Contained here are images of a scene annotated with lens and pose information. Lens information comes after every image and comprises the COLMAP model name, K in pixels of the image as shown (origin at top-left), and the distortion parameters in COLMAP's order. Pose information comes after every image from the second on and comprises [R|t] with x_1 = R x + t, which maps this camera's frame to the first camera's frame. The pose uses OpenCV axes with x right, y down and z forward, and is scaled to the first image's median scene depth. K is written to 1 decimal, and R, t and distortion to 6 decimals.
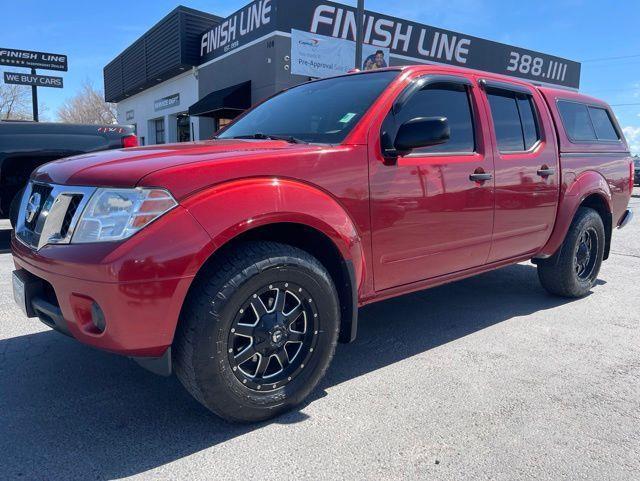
lens RADIAL K [[484.4, 0, 320.9], [0, 484.4, 240.3], [0, 0, 1]] dist [0.071465, -0.097240]
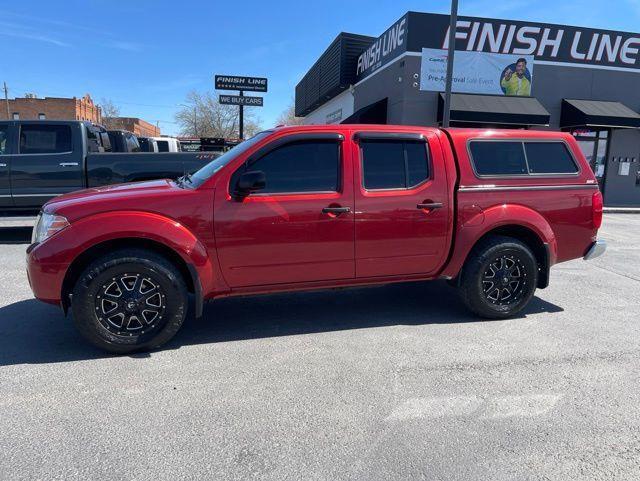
lens RADIAL K [[484.4, 0, 320.9], [0, 484.4, 236.1], [0, 0, 1]] dist [0.071465, -0.097240]
pose [[0.918545, 0.061623, -0.390483, 0.165565], [-0.066987, 0.997754, -0.000117, -0.011749], [0.389599, 0.026265, 0.920610, -0.043129]]
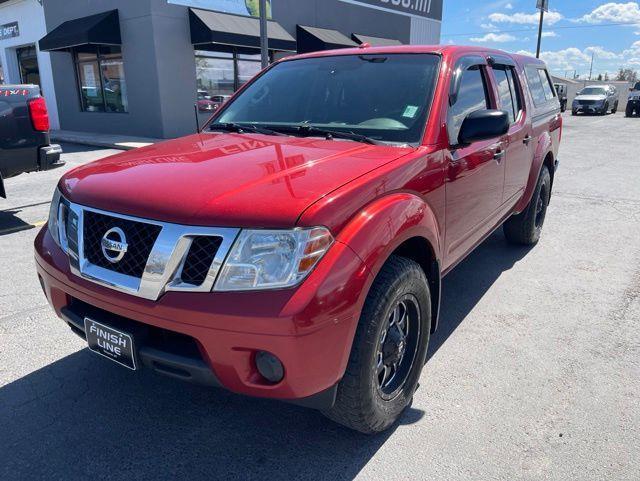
lens RADIAL K [[484.4, 0, 319.7], [0, 484.4, 242.3], [0, 0, 1]] dist [0.071465, -0.097240]
pose [[0.959289, -0.107688, 0.261090, -0.071935], [0.069077, 0.985838, 0.152813, -0.027359], [-0.273849, -0.128556, 0.953142, 0.013505]]
